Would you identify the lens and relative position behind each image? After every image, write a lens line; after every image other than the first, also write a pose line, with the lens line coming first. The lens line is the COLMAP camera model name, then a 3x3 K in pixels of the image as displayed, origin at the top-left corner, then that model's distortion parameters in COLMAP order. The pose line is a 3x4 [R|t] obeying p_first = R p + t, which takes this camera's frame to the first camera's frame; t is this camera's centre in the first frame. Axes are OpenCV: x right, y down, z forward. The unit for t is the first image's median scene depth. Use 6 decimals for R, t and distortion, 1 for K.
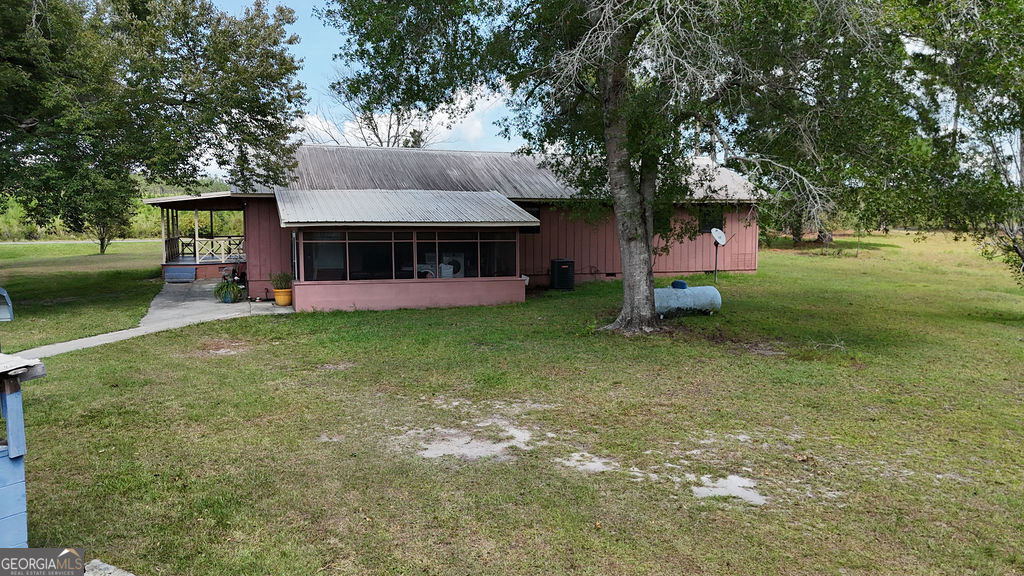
lens RADIAL K [[763.0, 0, 510.8], [0, 763.0, 289.5], [0, 0, 1]] dist [0.073256, -0.081811]
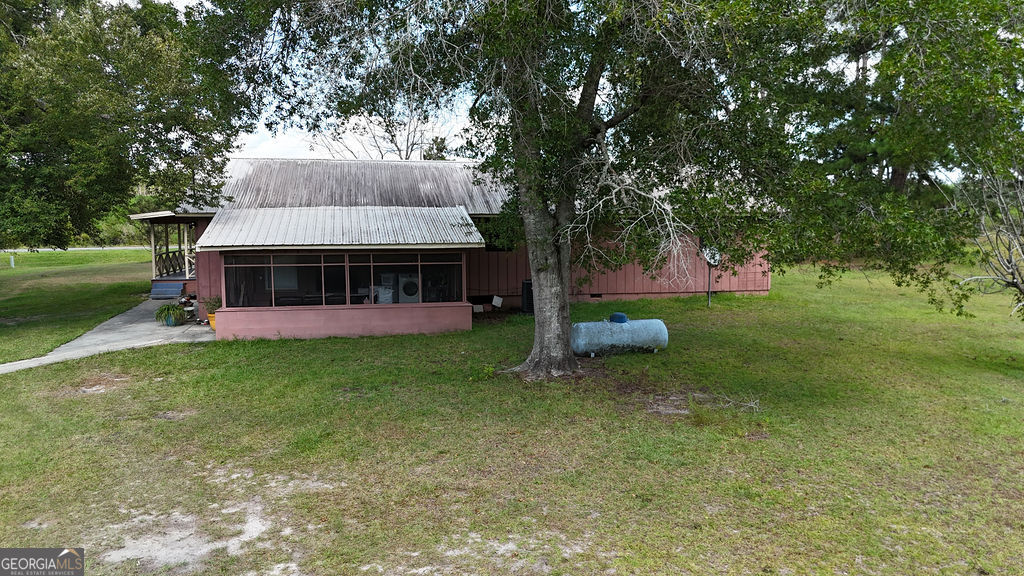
lens RADIAL K [[763.0, 0, 513.1], [0, 763.0, 283.4], [0, 0, 1]] dist [0.073256, -0.081811]
pose [[0.990391, 0.007627, -0.138085, 0.247326], [-0.008117, 0.999963, -0.002986, -0.047307], [0.138057, 0.004078, 0.990416, 0.124392]]
